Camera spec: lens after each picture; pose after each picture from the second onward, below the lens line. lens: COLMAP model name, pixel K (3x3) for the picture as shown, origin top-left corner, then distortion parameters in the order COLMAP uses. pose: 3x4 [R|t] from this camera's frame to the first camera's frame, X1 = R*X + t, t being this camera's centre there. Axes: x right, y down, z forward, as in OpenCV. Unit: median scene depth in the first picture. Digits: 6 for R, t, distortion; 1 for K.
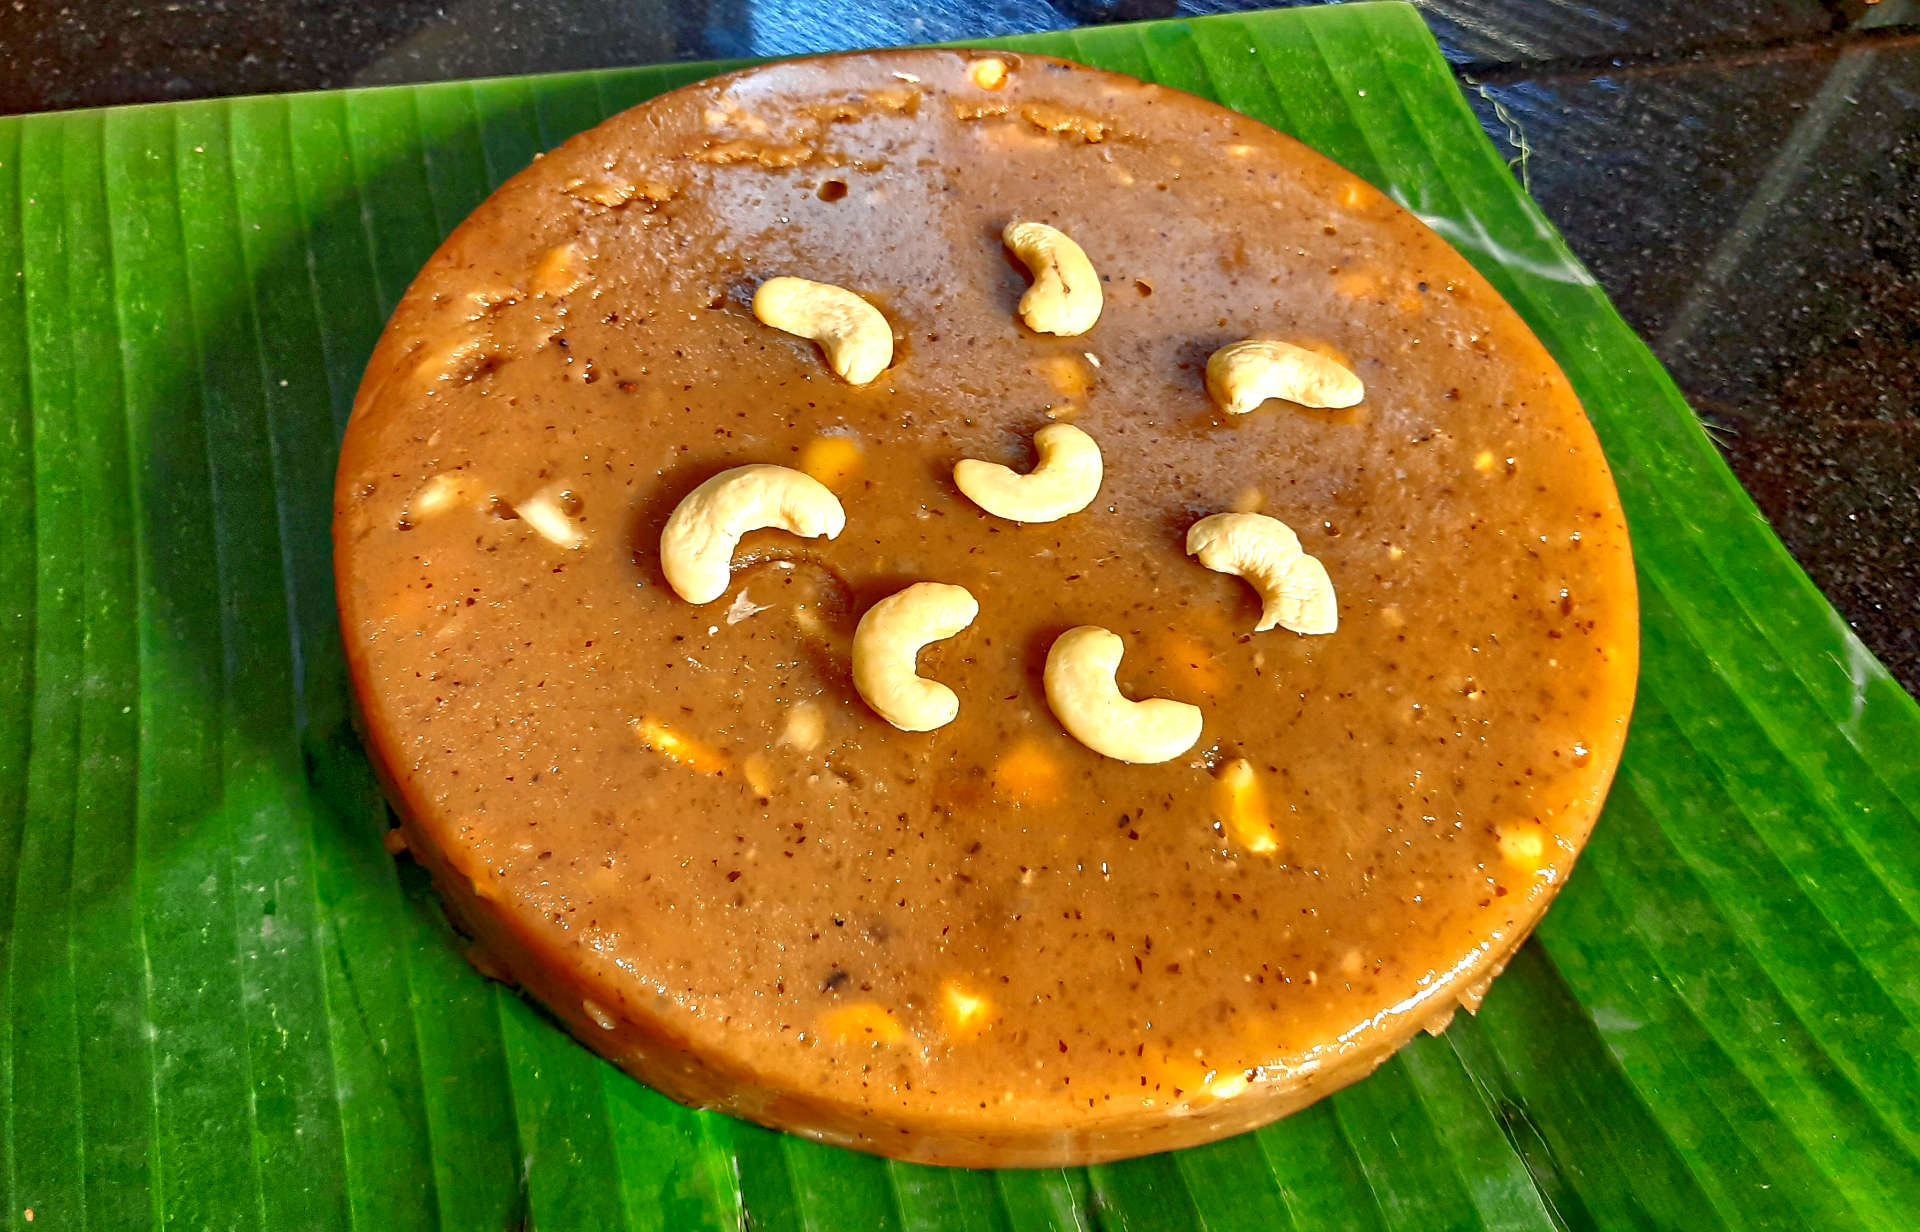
lens RADIAL K [[1499.6, 0, 947.3], [0, 1499.6, 514.0], [0, 0, 1]] dist [0.145716, -0.142658]
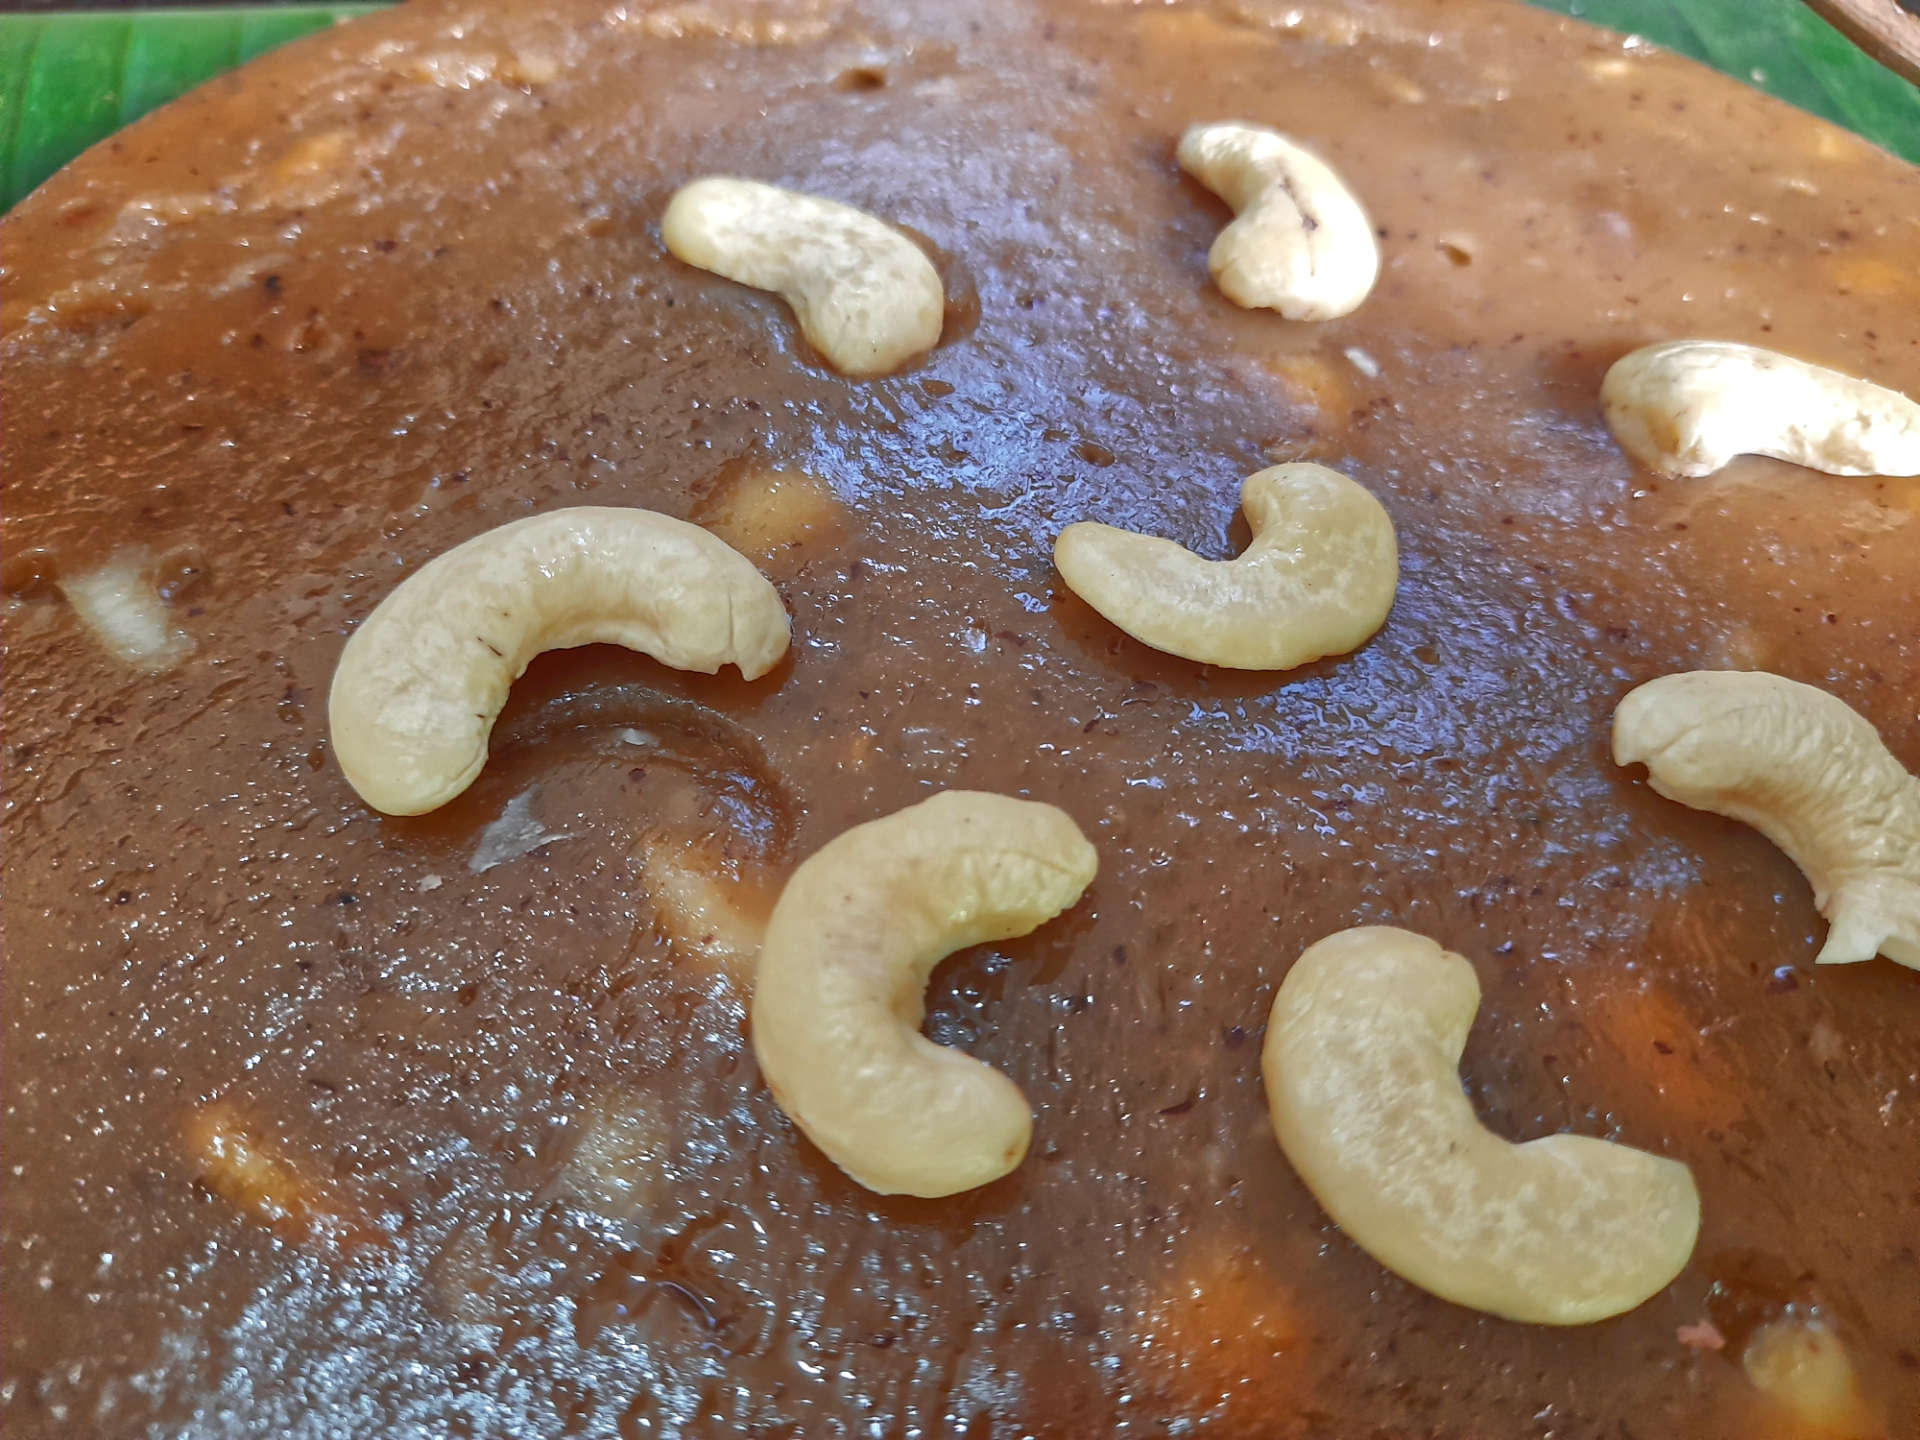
lens RADIAL K [[1429.2, 0, 960.0], [0, 1429.2, 720.0], [0, 0, 1]] dist [0.024399, -0.041324]
pose [[0.995590, 0.045819, -0.081856, 0.012337], [-0.050296, 0.997301, -0.053489, 0.042008], [0.079184, 0.057370, 0.995208, 0.558063]]
